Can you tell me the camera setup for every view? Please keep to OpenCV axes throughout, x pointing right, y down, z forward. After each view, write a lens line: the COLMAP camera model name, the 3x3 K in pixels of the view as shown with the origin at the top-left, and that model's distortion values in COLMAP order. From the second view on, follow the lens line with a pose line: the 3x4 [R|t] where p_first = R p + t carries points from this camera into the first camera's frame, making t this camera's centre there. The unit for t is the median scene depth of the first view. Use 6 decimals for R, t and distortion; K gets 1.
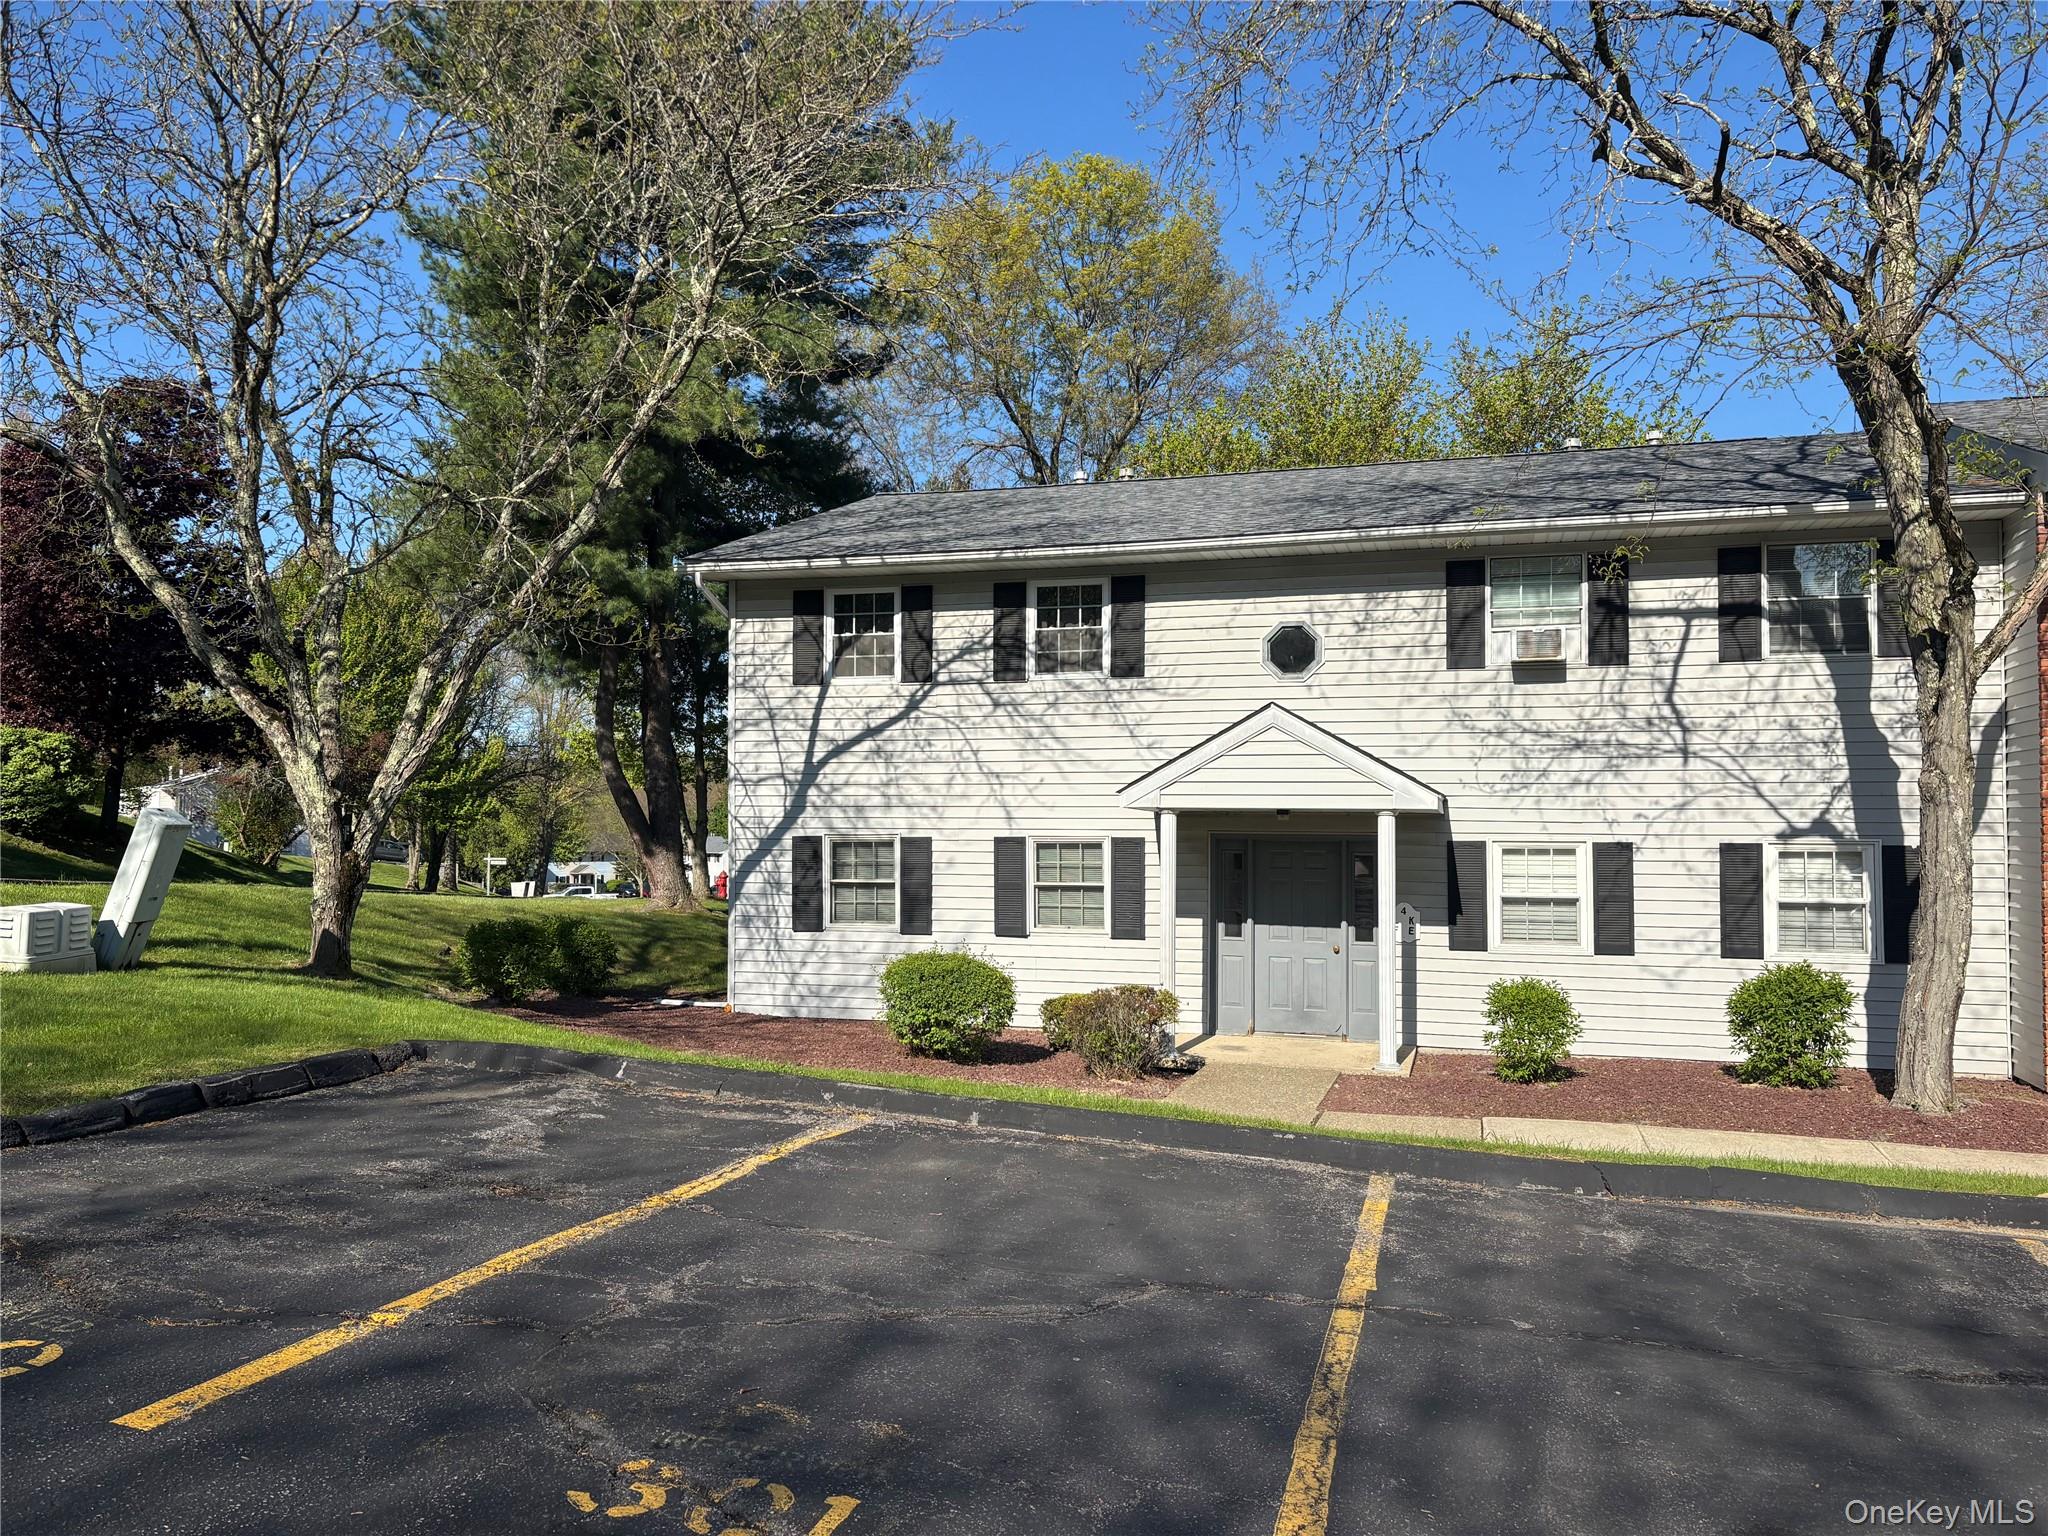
lens RADIAL K [[1555.6, 0, 1021.2], [0, 1555.6, 775.2], [0, 0, 1]] dist [0.037104, -0.013115]
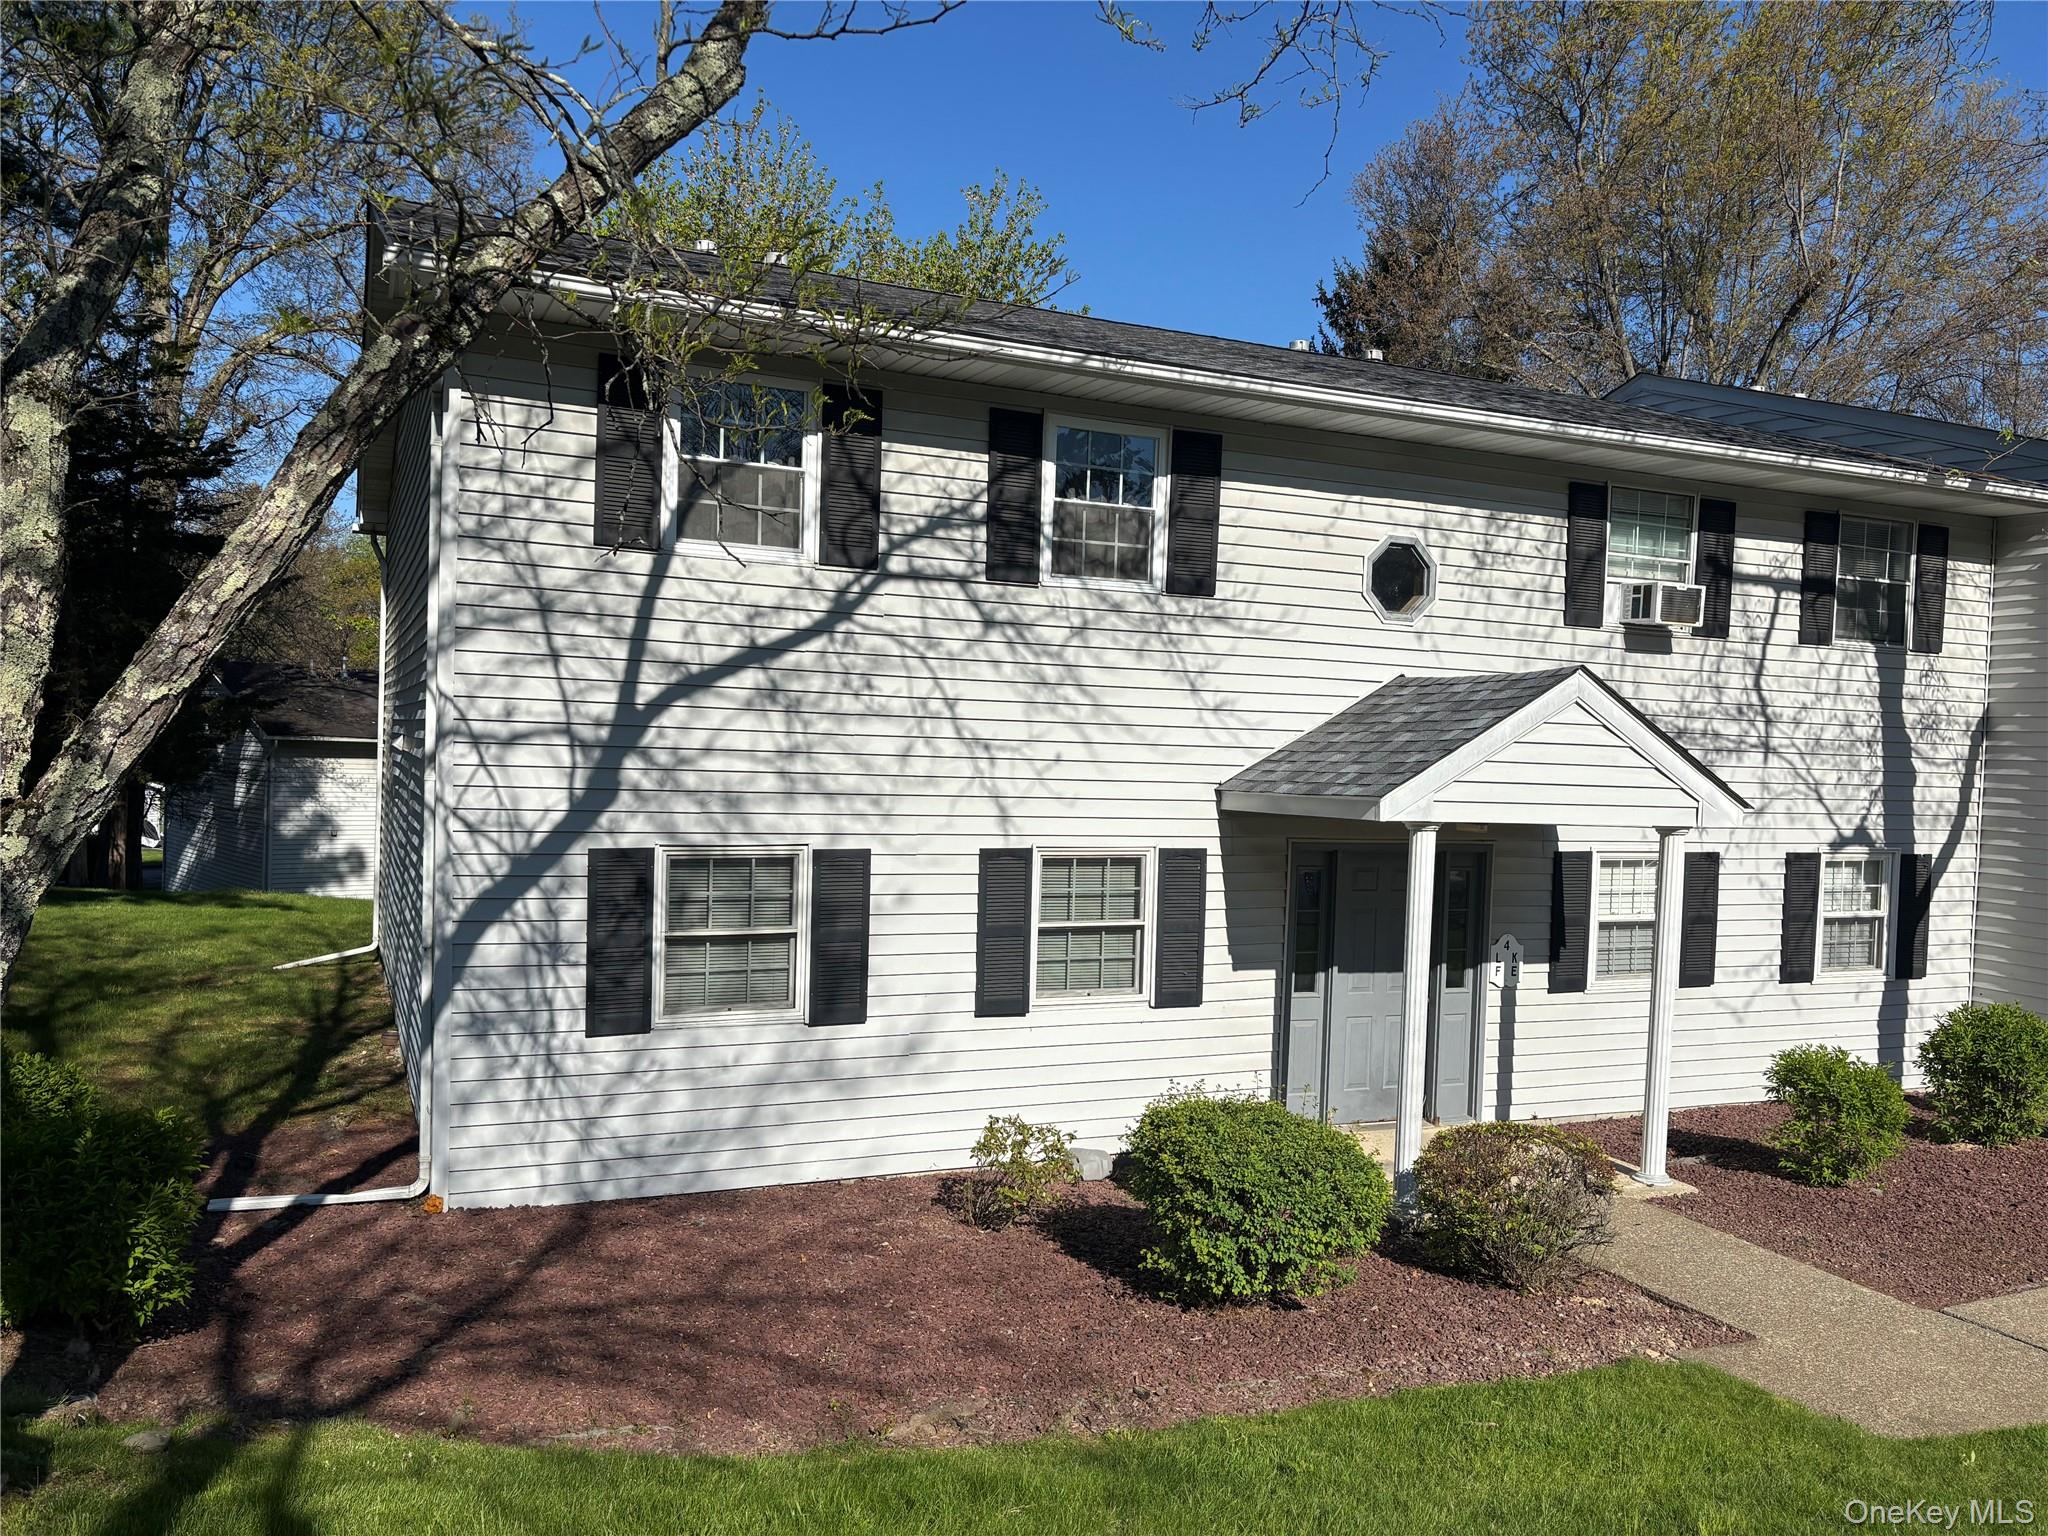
lens RADIAL K [[1555.6, 0, 1028.5], [0, 1555.6, 801.5], [0, 0, 1]] dist [0.037104, -0.013115]
pose [[0.744372, -0.003832, 0.667755, -0.403294], [-0.051774, 0.996642, 0.063434, -0.016615], [-0.665756, -0.081791, 0.741674, 0.570540]]
